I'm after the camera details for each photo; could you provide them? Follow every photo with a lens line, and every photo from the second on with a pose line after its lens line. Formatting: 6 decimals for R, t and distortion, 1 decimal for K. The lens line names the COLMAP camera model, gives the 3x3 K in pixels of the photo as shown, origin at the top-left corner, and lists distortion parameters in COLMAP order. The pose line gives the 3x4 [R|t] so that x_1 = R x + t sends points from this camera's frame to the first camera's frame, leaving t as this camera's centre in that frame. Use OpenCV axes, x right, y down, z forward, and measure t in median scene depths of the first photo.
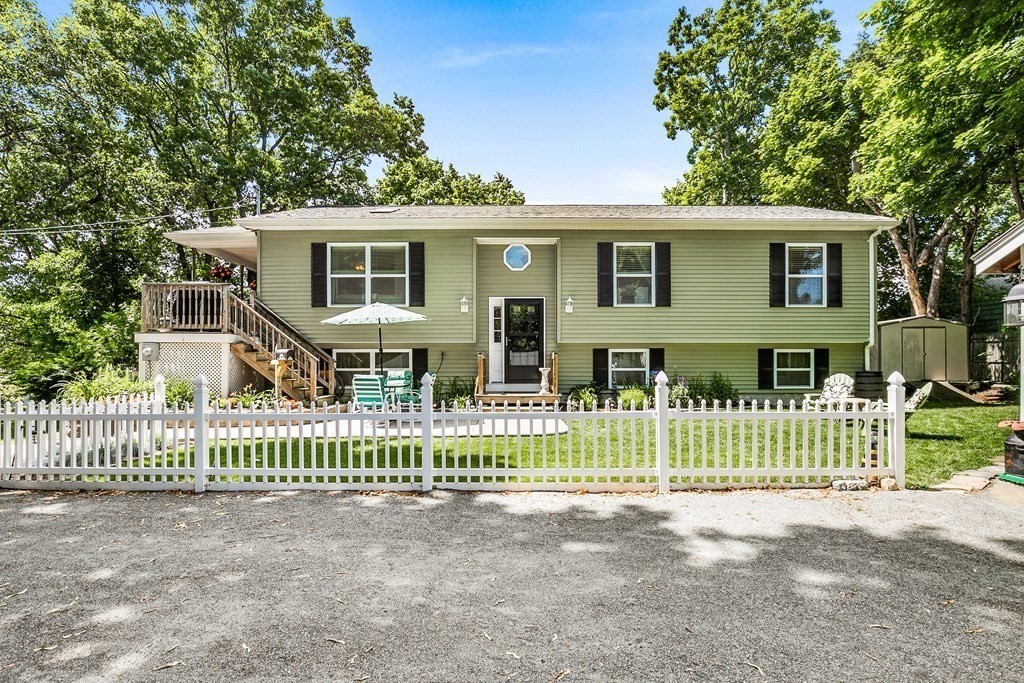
lens RADIAL K [[469.4, 0, 504.7], [0, 469.4, 368.2], [0, 0, 1]] dist [-0.012932, 0.002010]
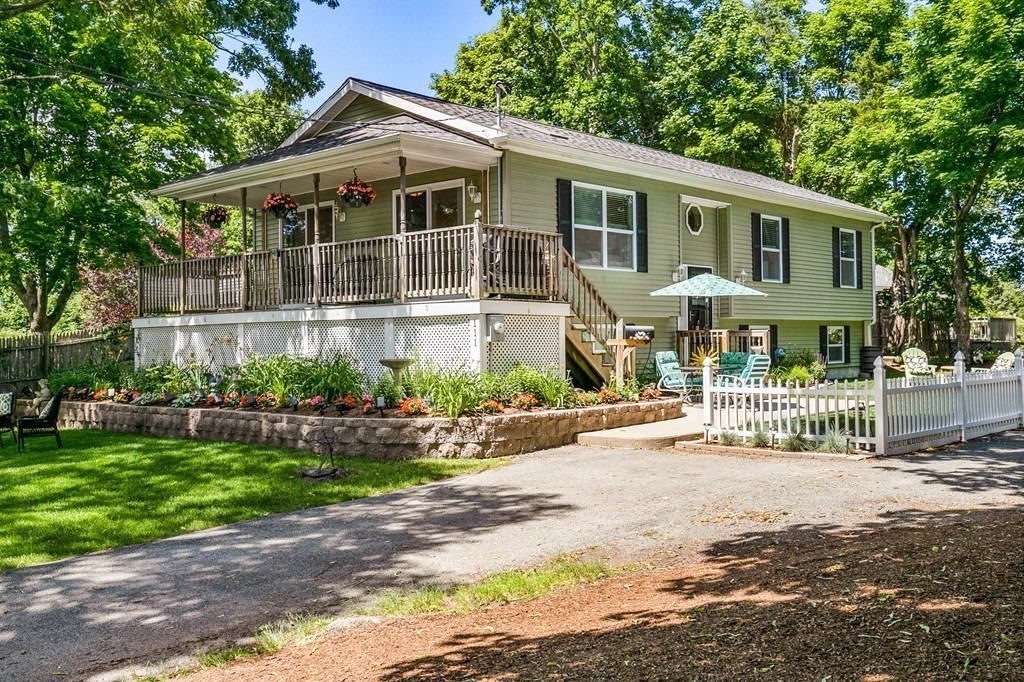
lens RADIAL K [[997.8, 0, 517.1], [0, 997.8, 316.4], [0, 0, 1]] dist [0.023509, 0.000000]
pose [[0.674463, 0.012172, 0.738208, -1.590795], [0.017831, 0.999304, -0.032768, -0.003713], [-0.738093, 0.035264, 0.673777, 0.009409]]
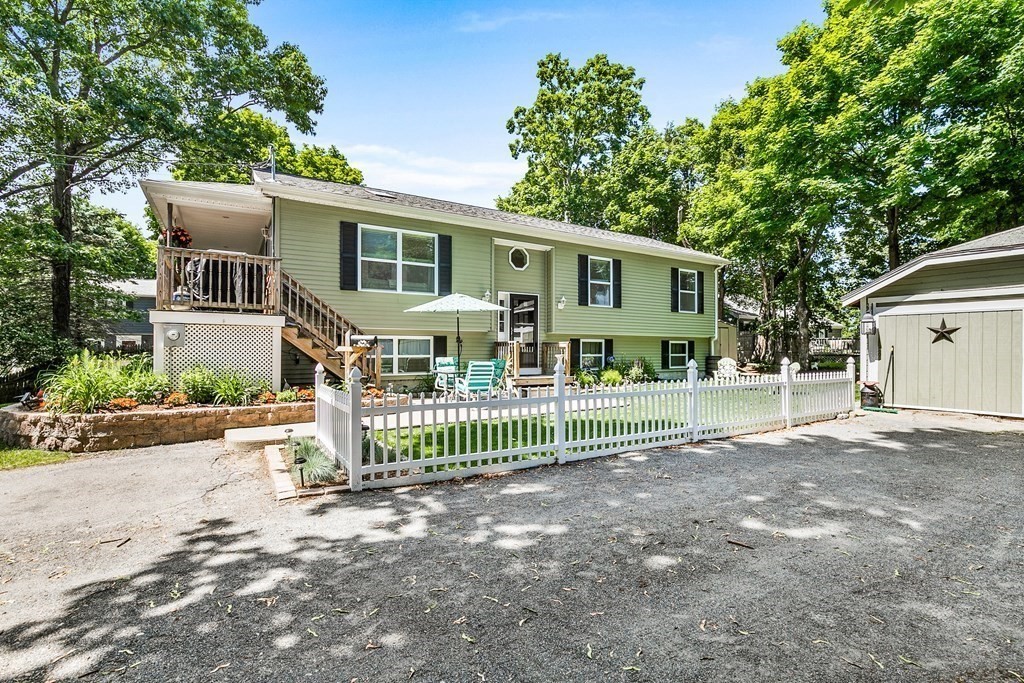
lens RADIAL K [[469.4, 0, 509.3], [0, 469.4, 342.1], [0, 0, 1]] dist [-0.012932, 0.002010]
pose [[0.855972, 0.011909, 0.516885, -0.602423], [0.001192, 0.999687, -0.025005, -0.002763], [-0.517021, 0.022020, 0.855690, 0.032670]]
